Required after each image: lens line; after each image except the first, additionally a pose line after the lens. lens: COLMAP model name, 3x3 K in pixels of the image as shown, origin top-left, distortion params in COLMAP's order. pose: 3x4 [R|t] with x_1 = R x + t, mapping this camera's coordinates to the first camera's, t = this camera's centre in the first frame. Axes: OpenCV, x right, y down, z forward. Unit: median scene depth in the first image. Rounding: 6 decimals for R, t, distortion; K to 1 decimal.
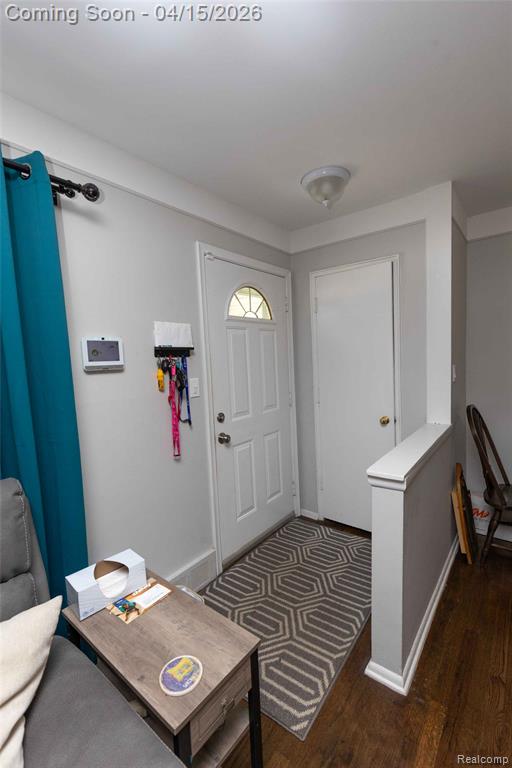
lens RADIAL K [[343.0, 0, 257.0], [0, 343.0, 387.0], [0, 0, 1]] dist [0.008570, -0.001042]
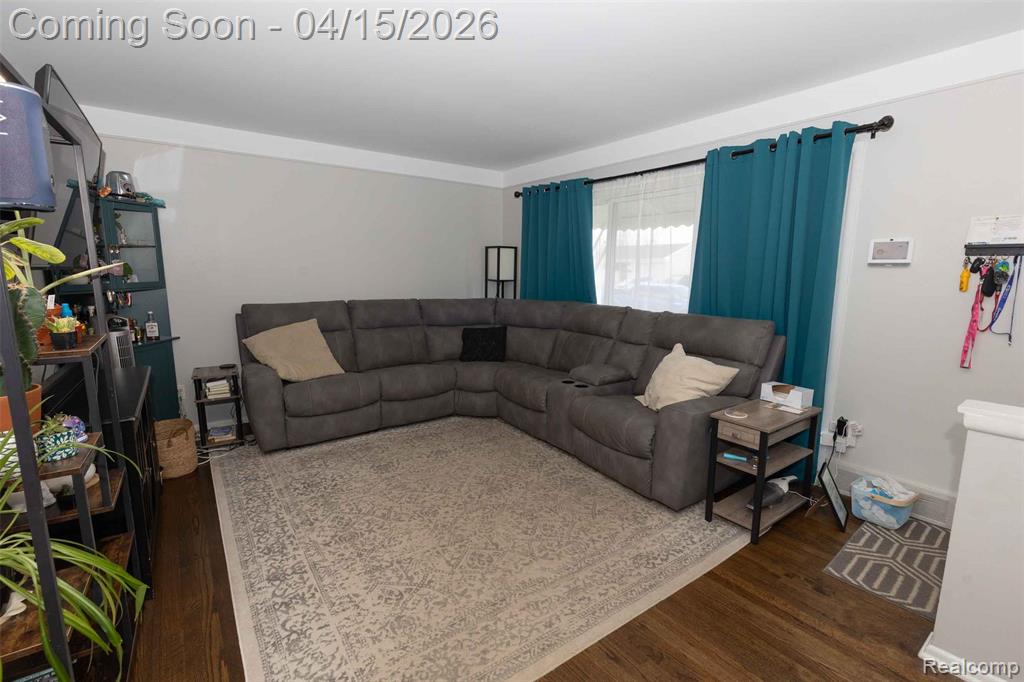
lens RADIAL K [[457.4, 0, 509.2], [0, 457.4, 343.5], [0, 0, 1]] dist [0.008570, -0.001042]
pose [[-0.276492, 0.198047, -0.940388, 1.172404], [-0.061270, 0.972911, 0.222912, -0.052805], [0.959061, 0.119251, -0.256868, 0.151676]]
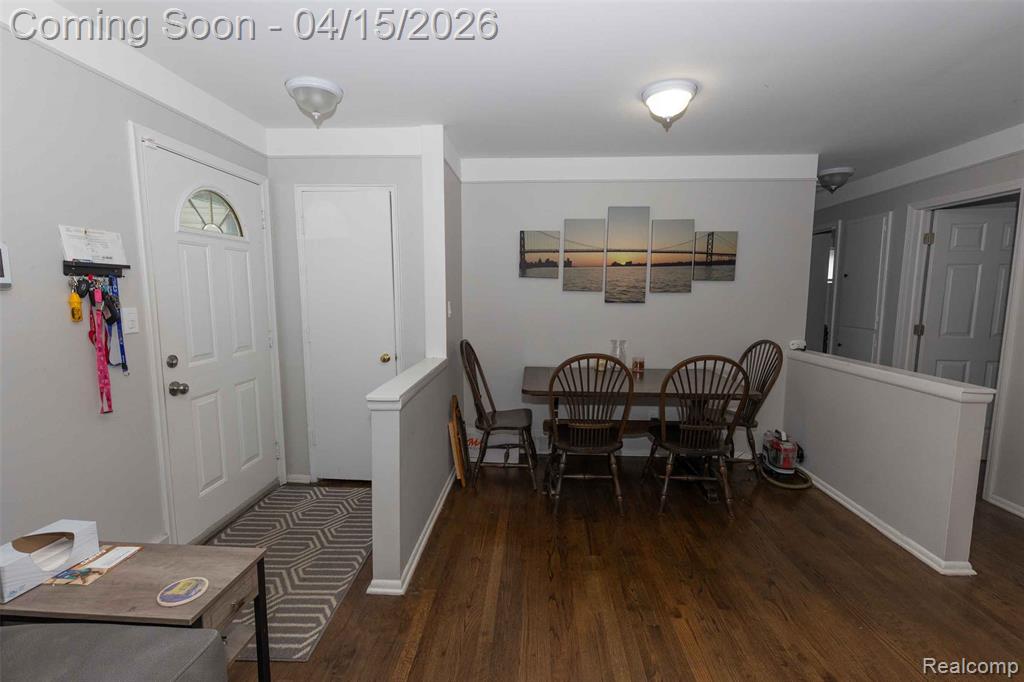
lens RADIAL K [[457.4, 0, 508.6], [0, 457.4, 341.6], [0, 0, 1]] dist [0.008570, -0.001042]
pose [[0.820400, -0.019532, 0.571457, -0.084765], [0.010052, 0.999755, 0.019739, 0.037560], [-0.571702, -0.010449, 0.820395, -0.280572]]
